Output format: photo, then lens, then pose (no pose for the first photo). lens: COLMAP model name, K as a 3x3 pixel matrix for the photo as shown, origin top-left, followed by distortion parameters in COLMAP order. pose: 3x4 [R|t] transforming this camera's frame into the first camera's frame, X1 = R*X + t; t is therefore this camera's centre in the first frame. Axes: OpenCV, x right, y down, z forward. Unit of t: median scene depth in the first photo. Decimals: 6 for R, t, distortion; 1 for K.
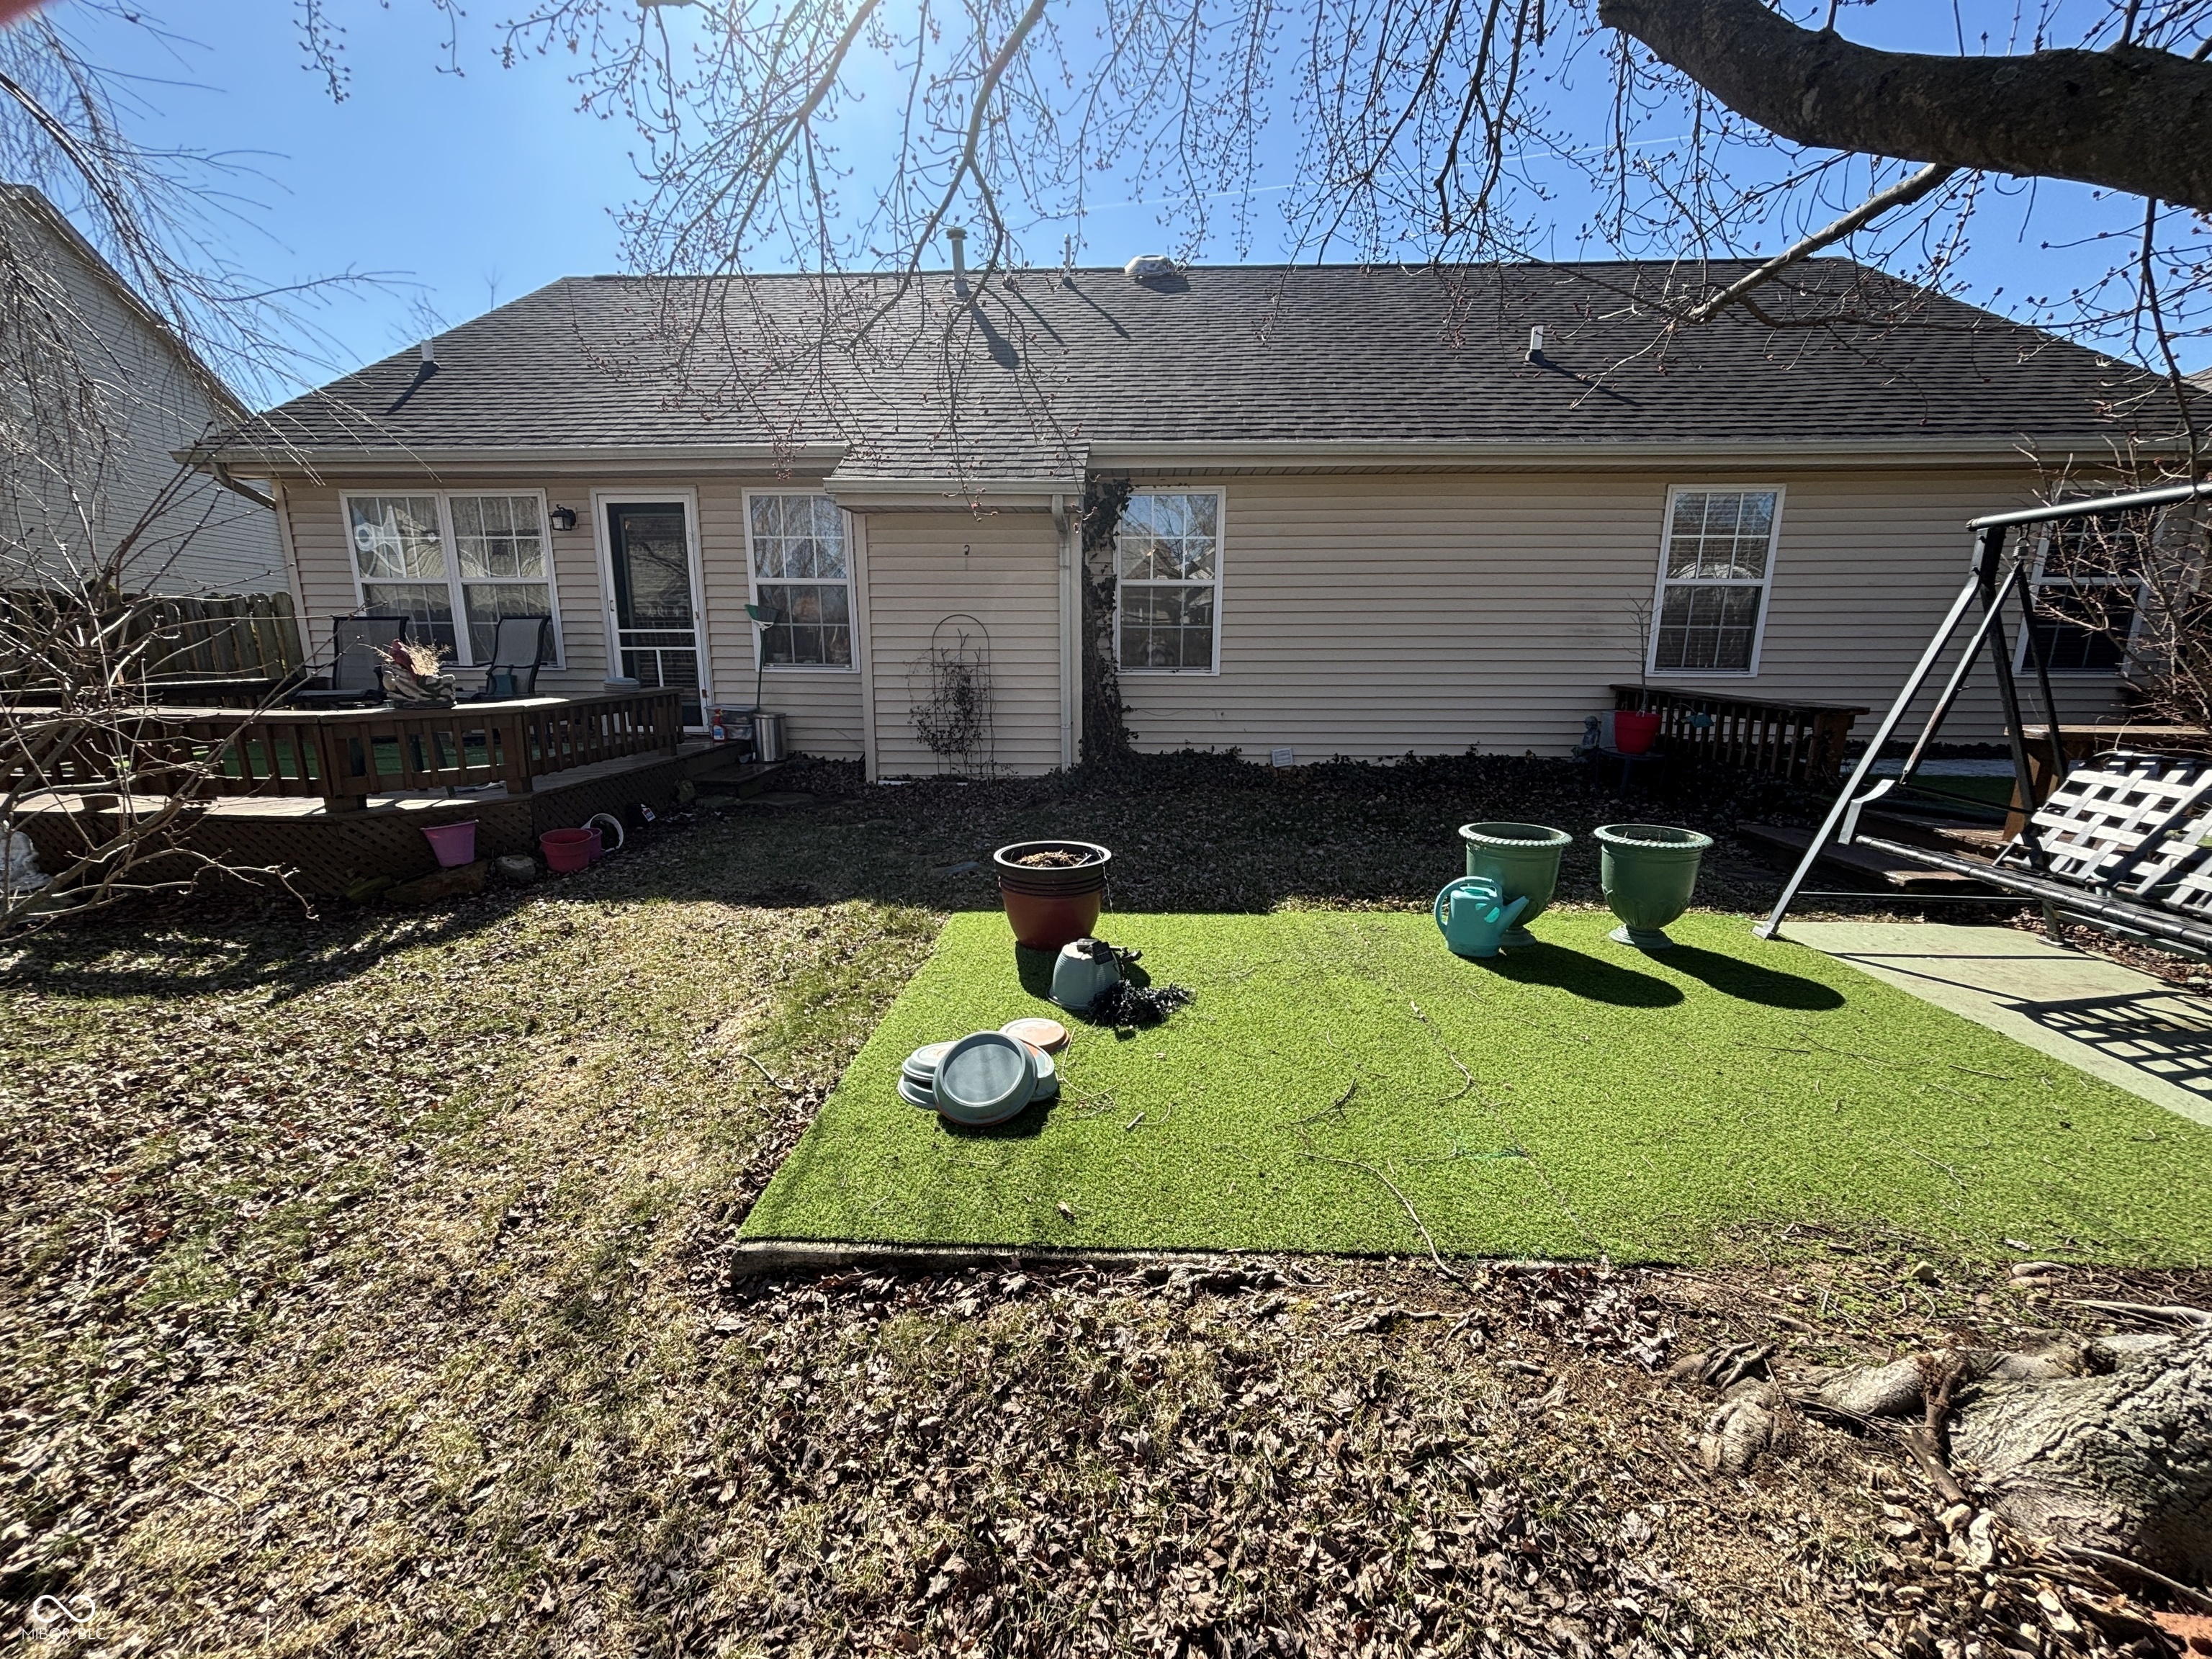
lens RADIAL K [[890.9, 0, 1106.0], [0, 890.9, 829.5], [0, 0, 1]] dist [0.000576, 0.000104]
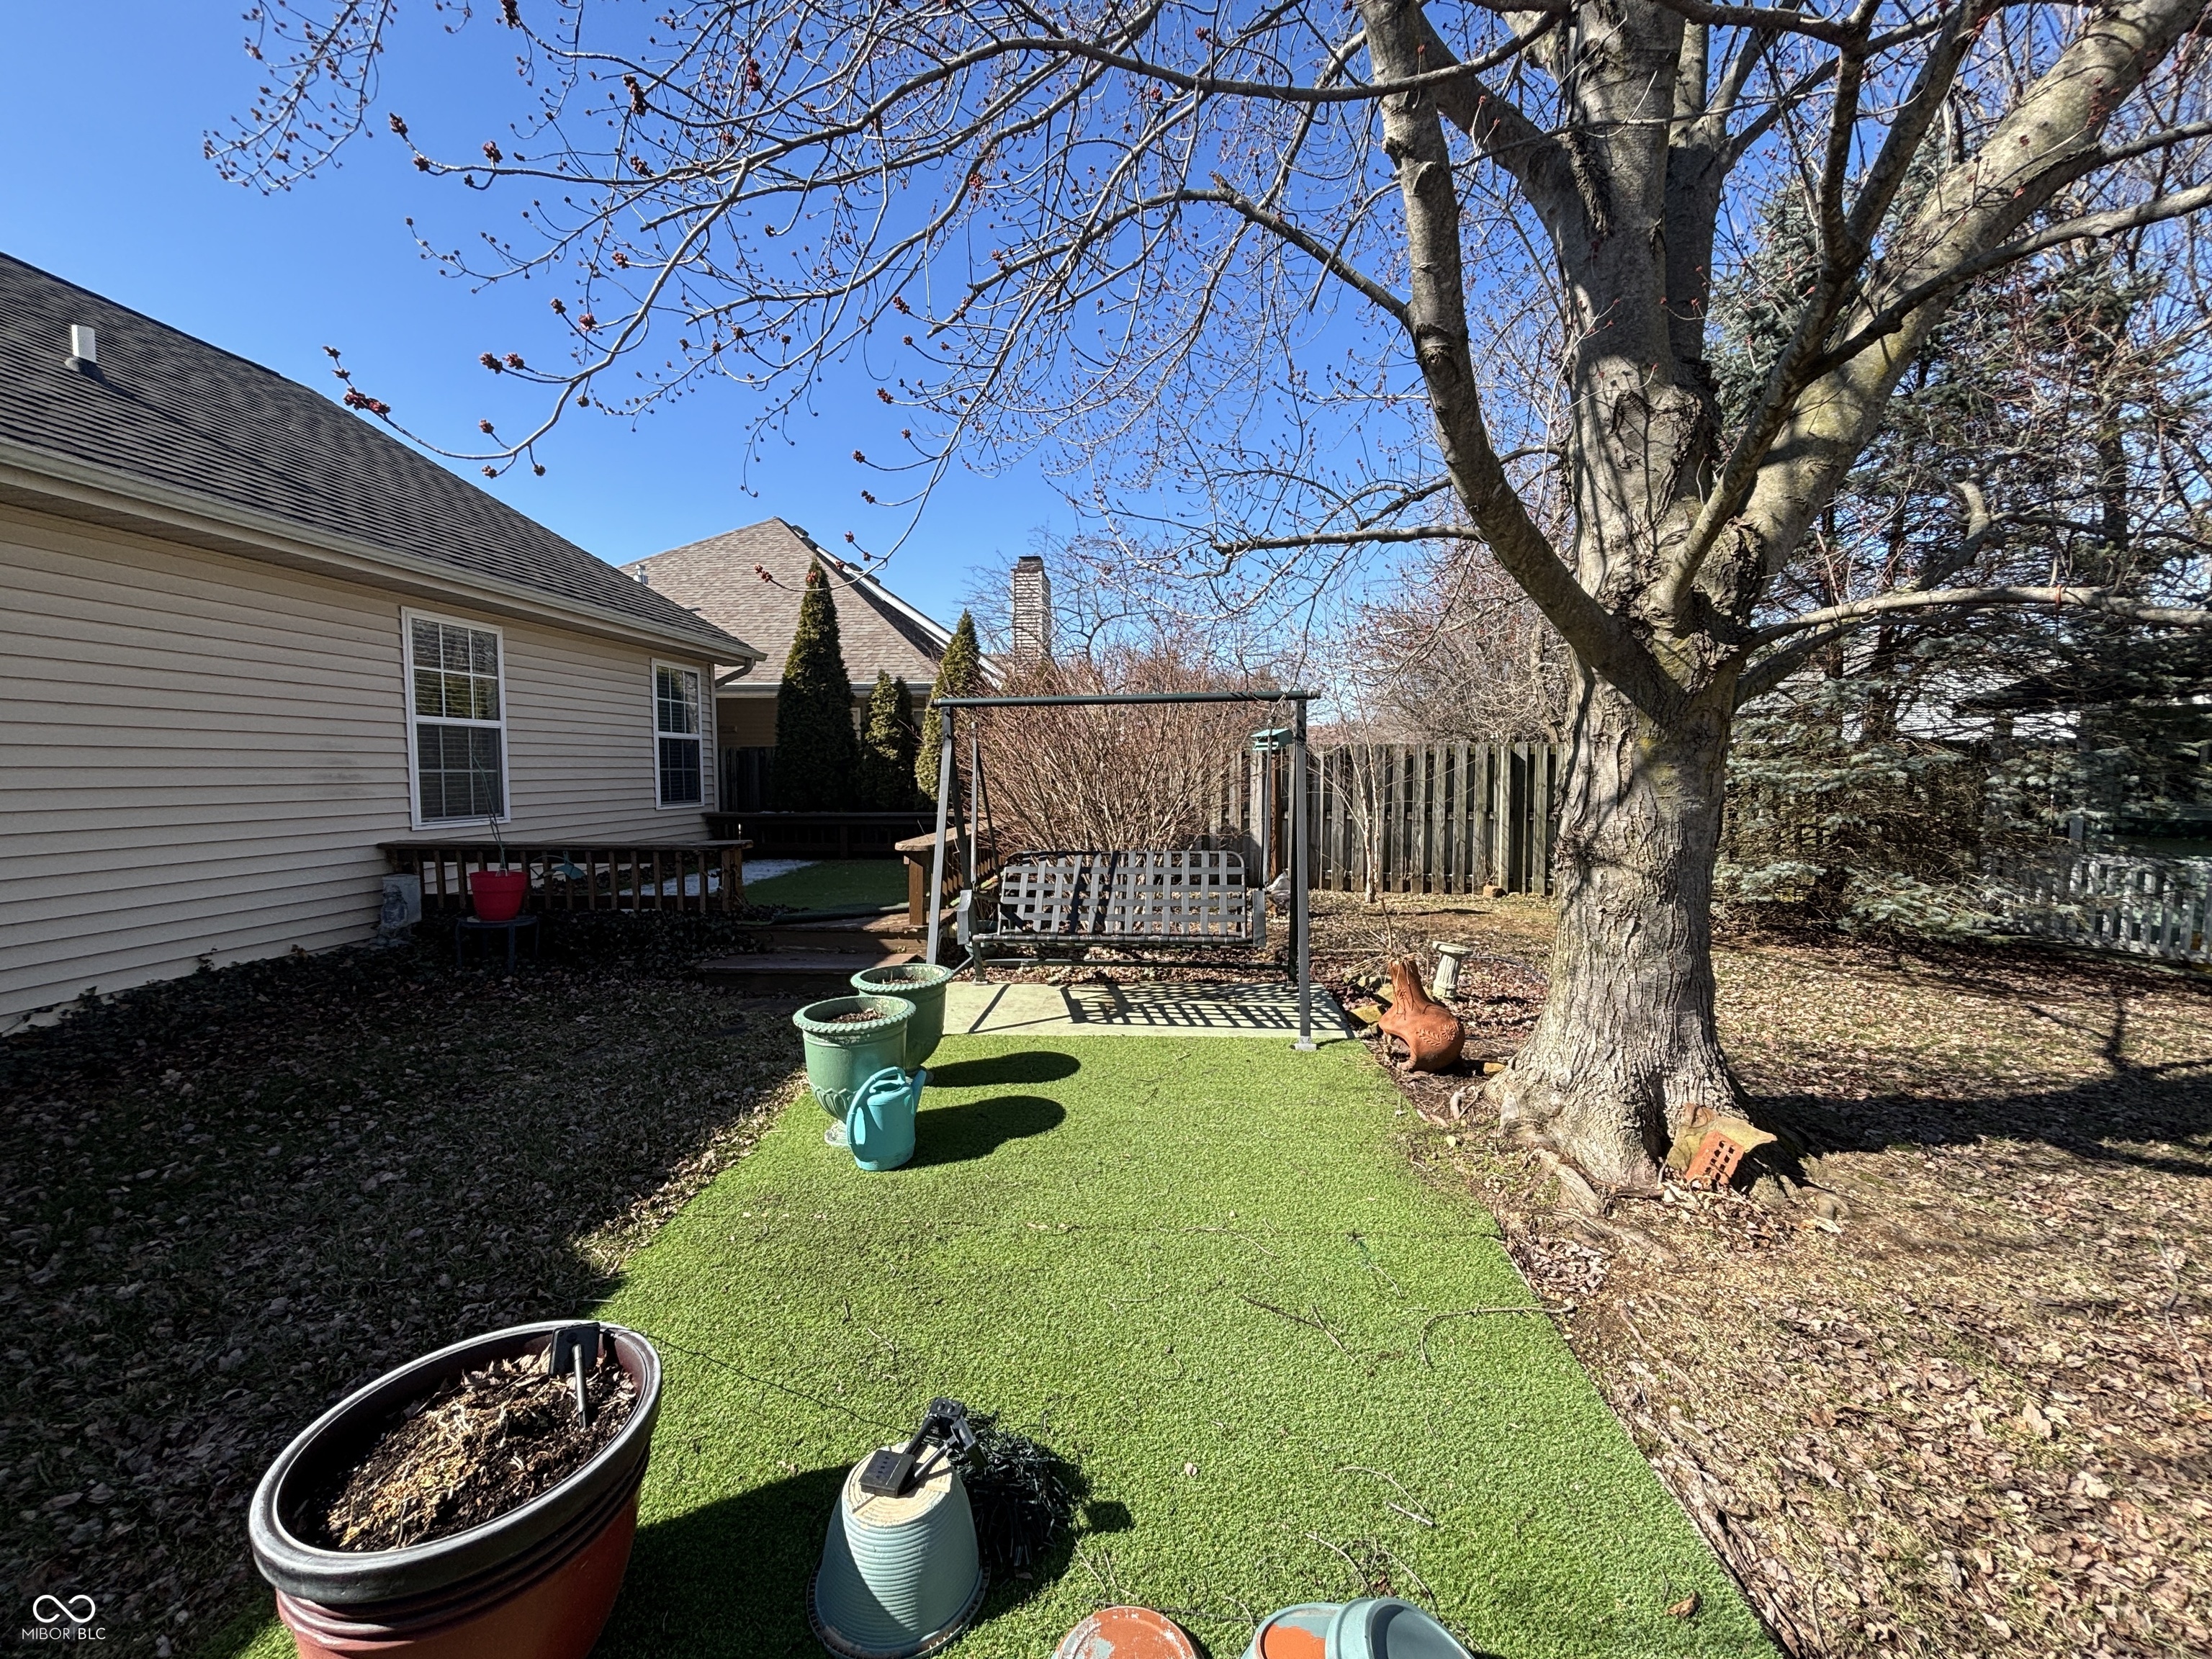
lens RADIAL K [[874.8, 0, 1106.0], [0, 874.8, 829.5], [0, 0, 1]] dist [-0.000497, -0.000272]
pose [[0.013303, -0.070456, 0.997426, -0.440563], [0.212321, 0.974966, 0.066038, -0.202134], [-0.977110, 0.210896, 0.027930, 0.794653]]
